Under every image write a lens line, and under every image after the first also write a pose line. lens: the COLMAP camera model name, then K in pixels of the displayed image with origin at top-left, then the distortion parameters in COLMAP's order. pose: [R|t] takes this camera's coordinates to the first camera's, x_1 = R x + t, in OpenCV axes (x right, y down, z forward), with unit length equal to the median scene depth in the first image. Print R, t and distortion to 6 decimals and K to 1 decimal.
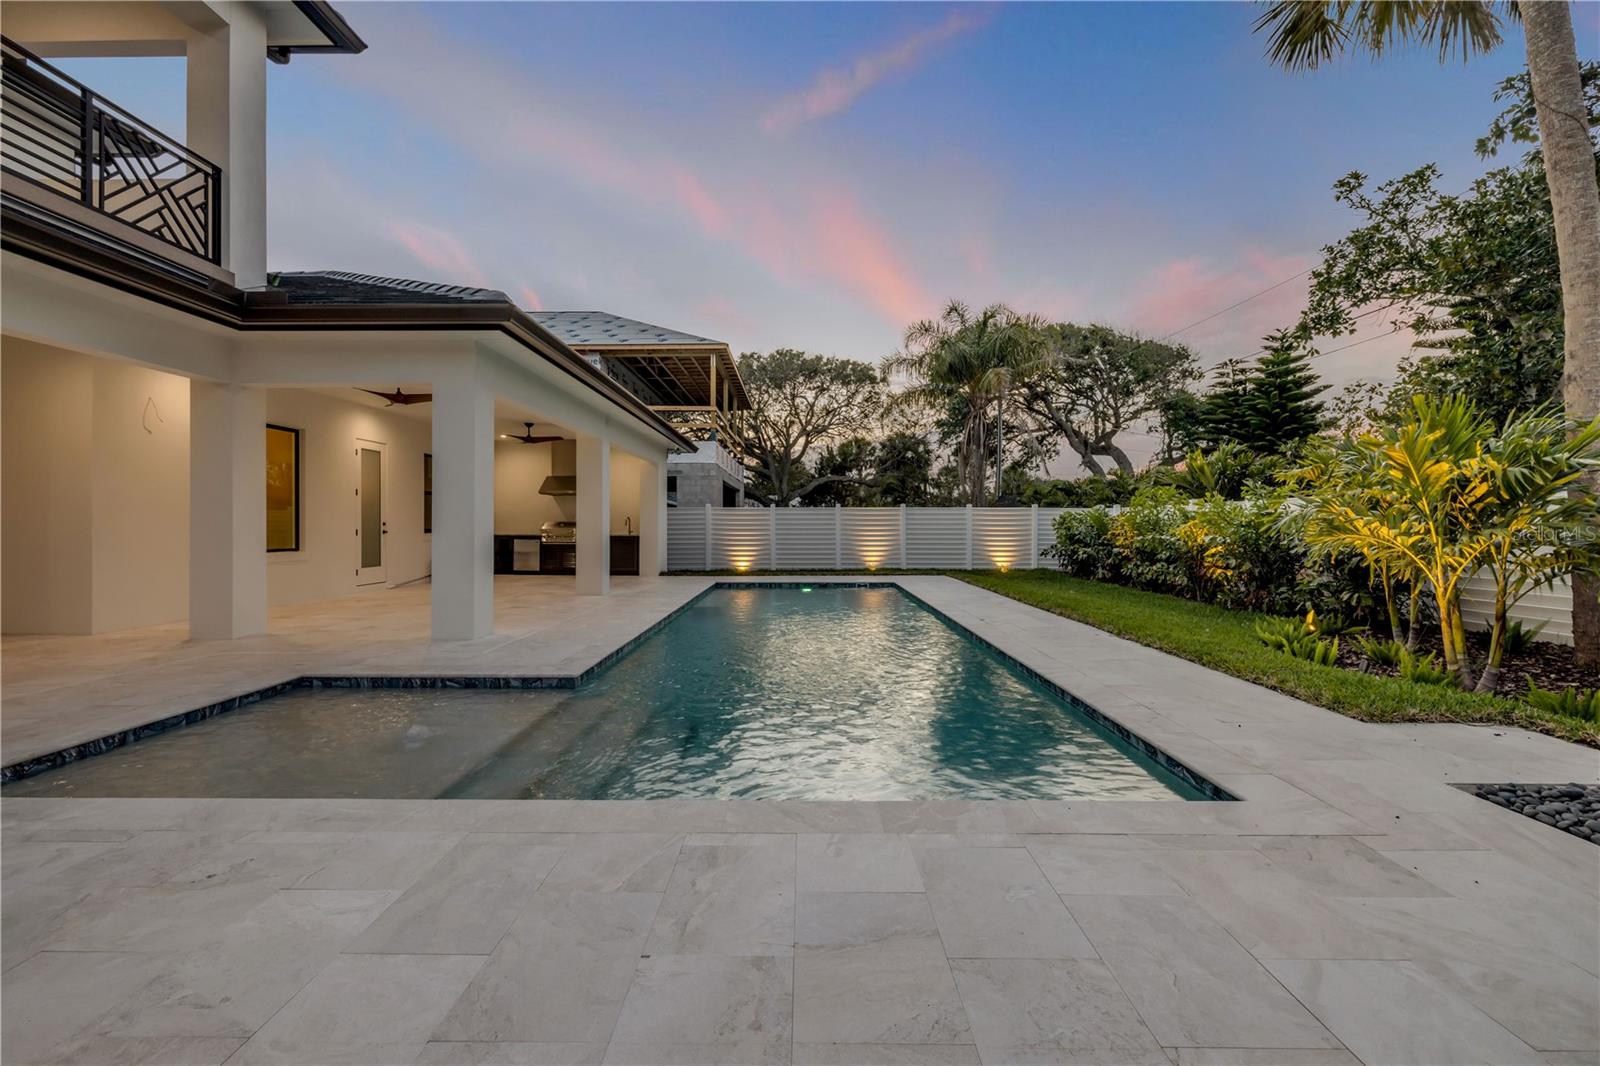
lens RADIAL K [[679.3, 0, 796.6], [0, 679.3, 525.1], [0, 0, 1]] dist [0.001422, -0.000115]
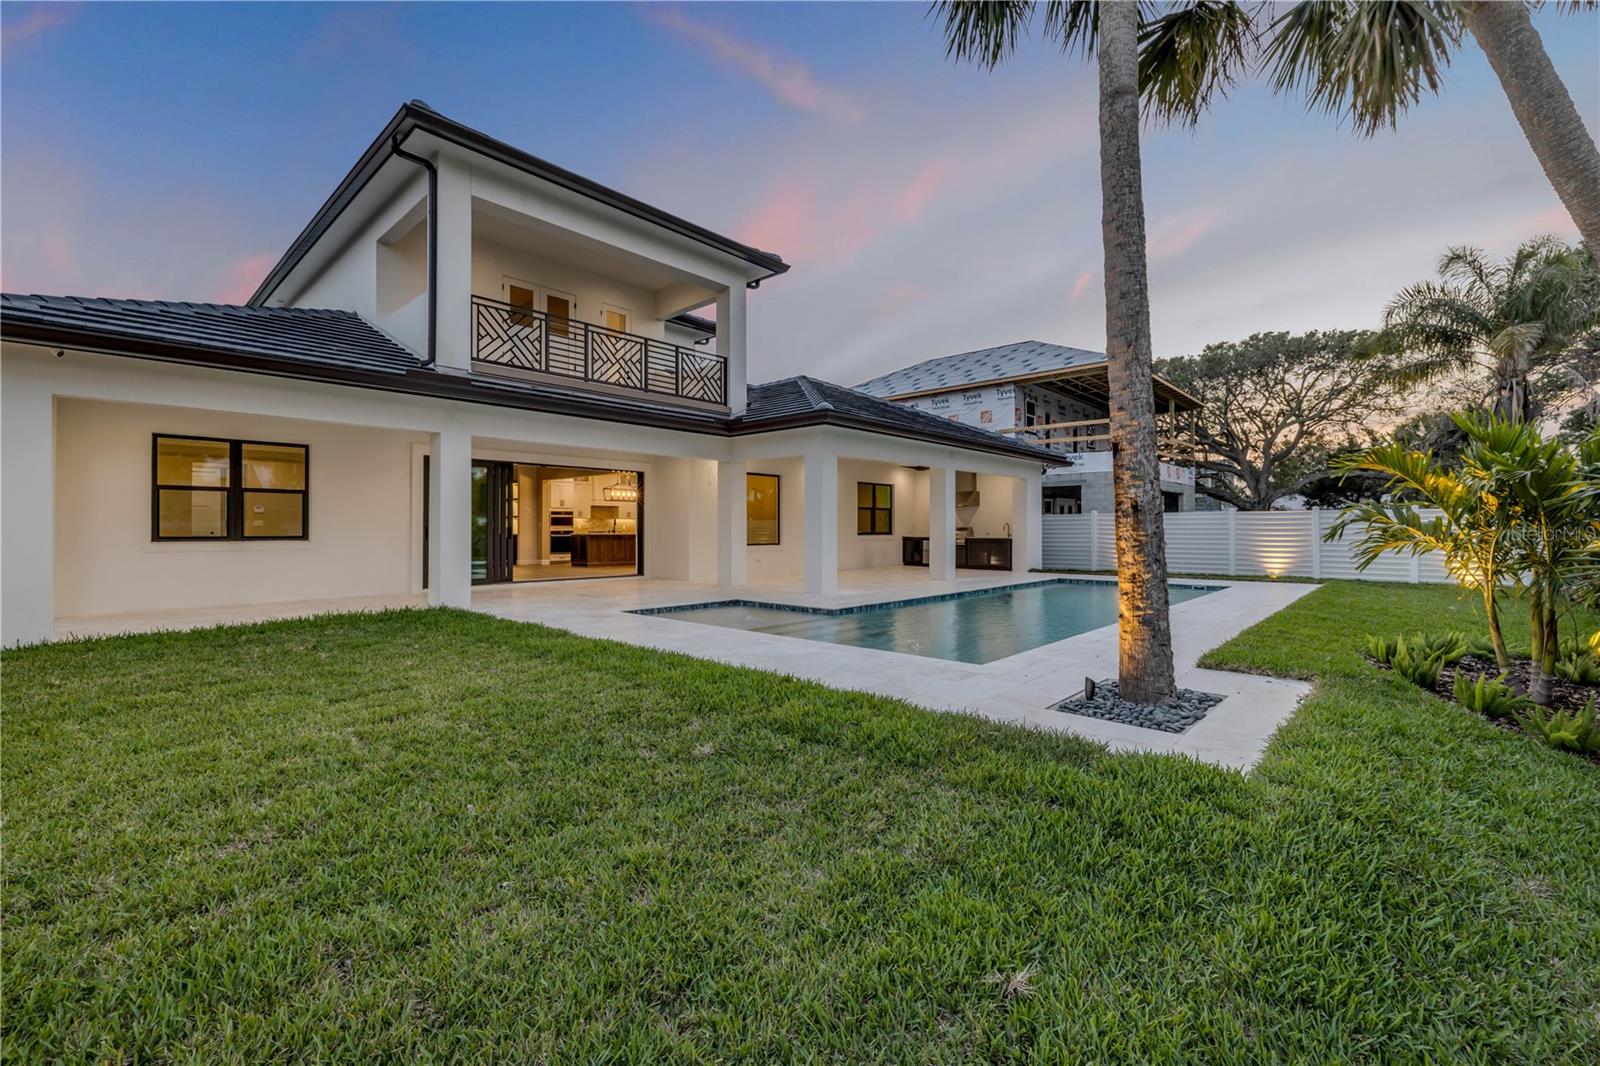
lens RADIAL K [[677.8, 0, 796.0], [0, 677.8, 528.0], [0, 0, 1]] dist [-0.003918, -0.000163]
pose [[0.743289, -0.002574, -0.668965, 0.269672], [0.000793, 0.999995, -0.002966, -0.000074], [0.668970, 0.001674, 0.743288, -0.152866]]
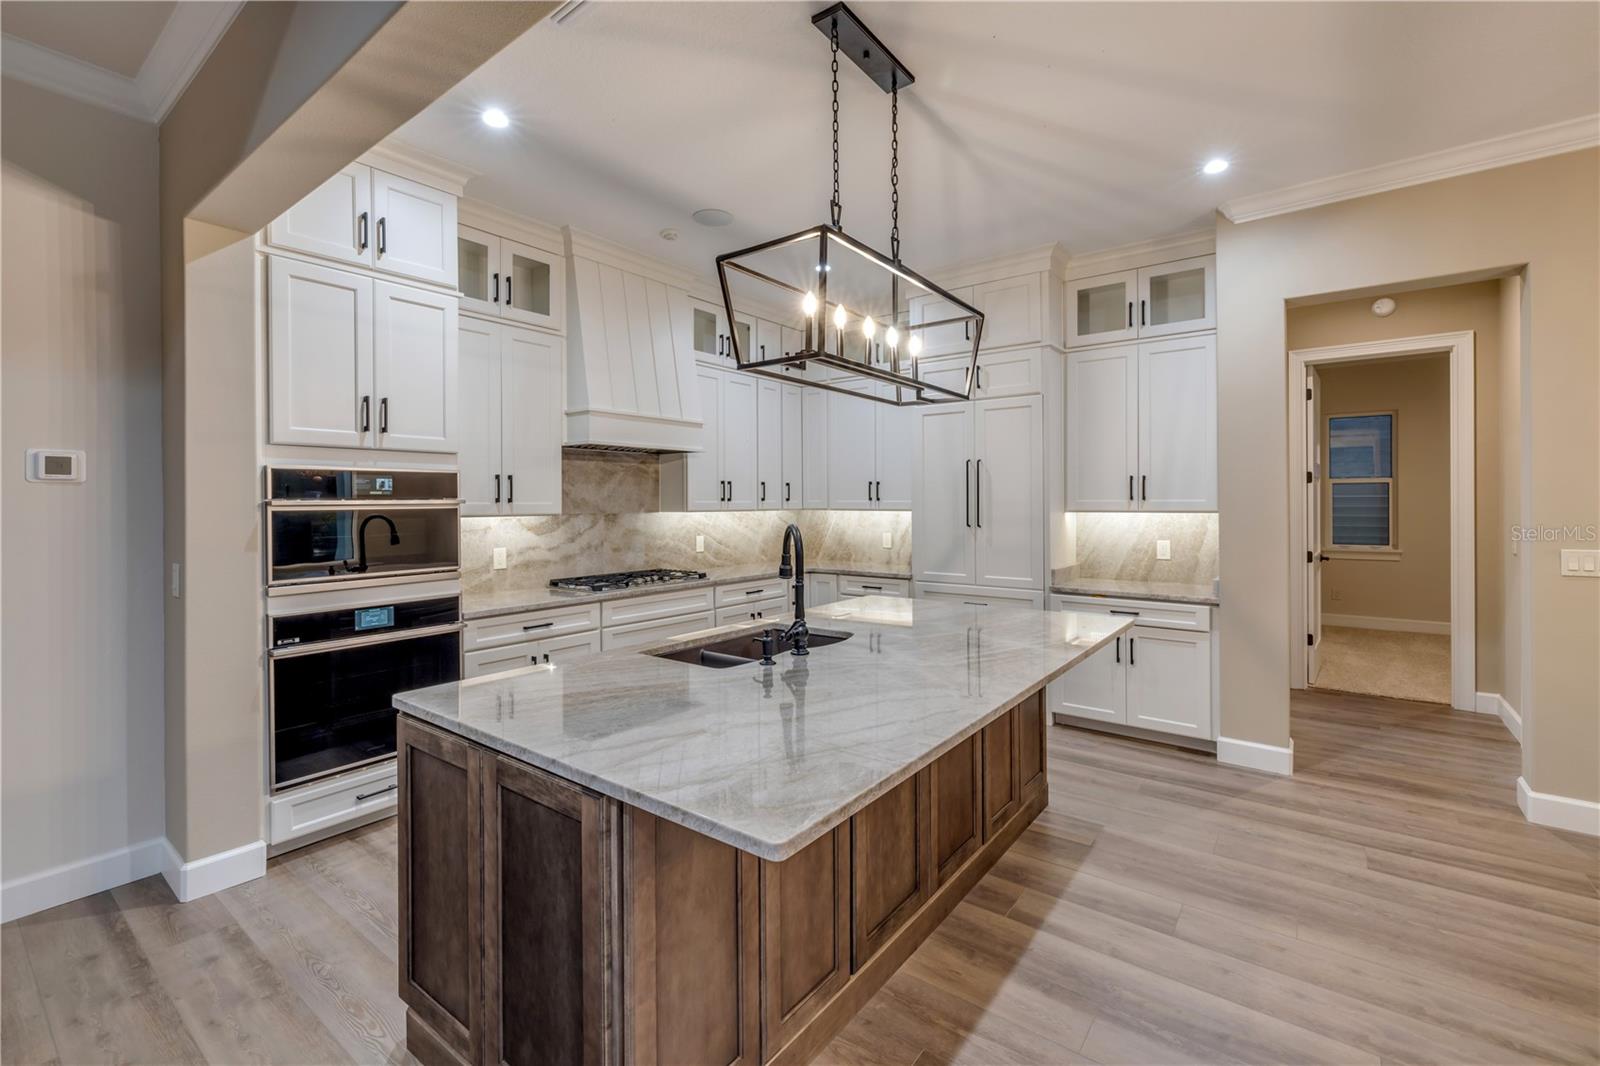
lens RADIAL K [[709.4, 0, 810.0], [0, 709.4, 535.8], [0, 0, 1]] dist [0.000087, -0.000423]
pose [[0.812810, 0.016037, -0.582308, -0.679875], [-0.000633, 0.999645, 0.026647, -0.022225], [0.582528, -0.021290, 0.812532, 0.400436]]
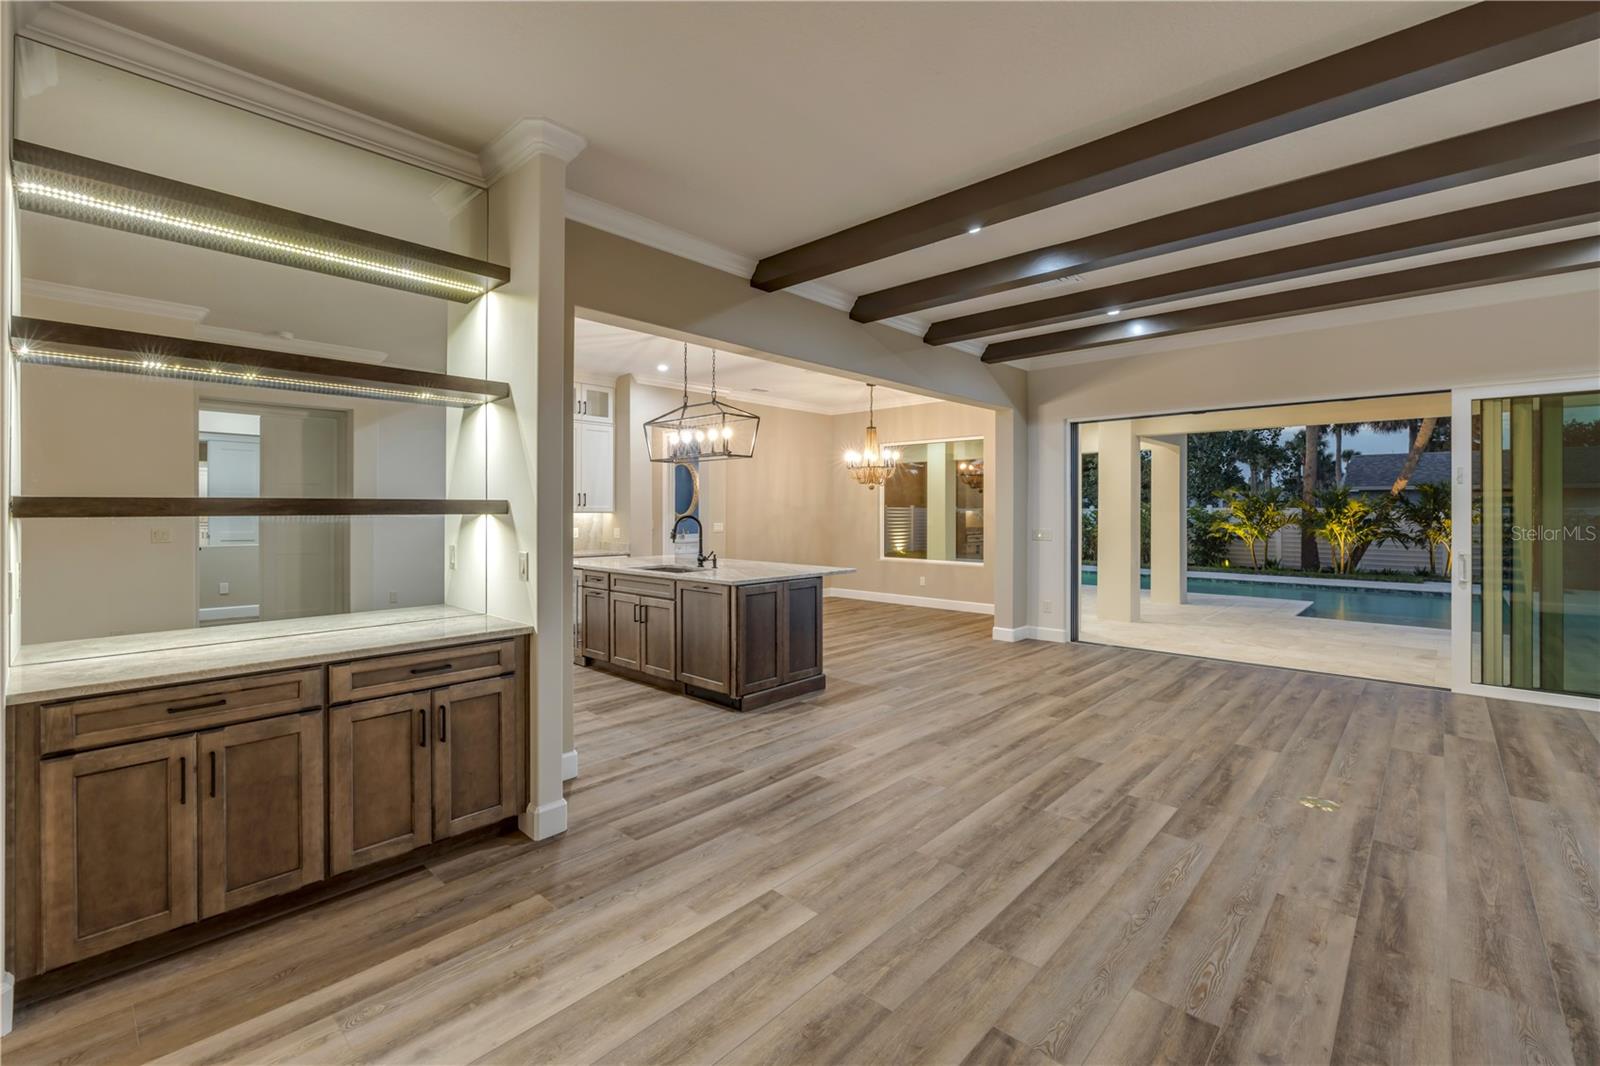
lens RADIAL K [[677.8, 0, 796.0], [0, 677.8, 528.0], [0, 0, 1]] dist [-0.003918, -0.000163]
pose [[0.668034, -0.025282, 0.743702, -0.958018], [-0.003894, 0.999290, 0.037469, -0.031375], [-0.744121, -0.027926, 0.667461, 0.257159]]
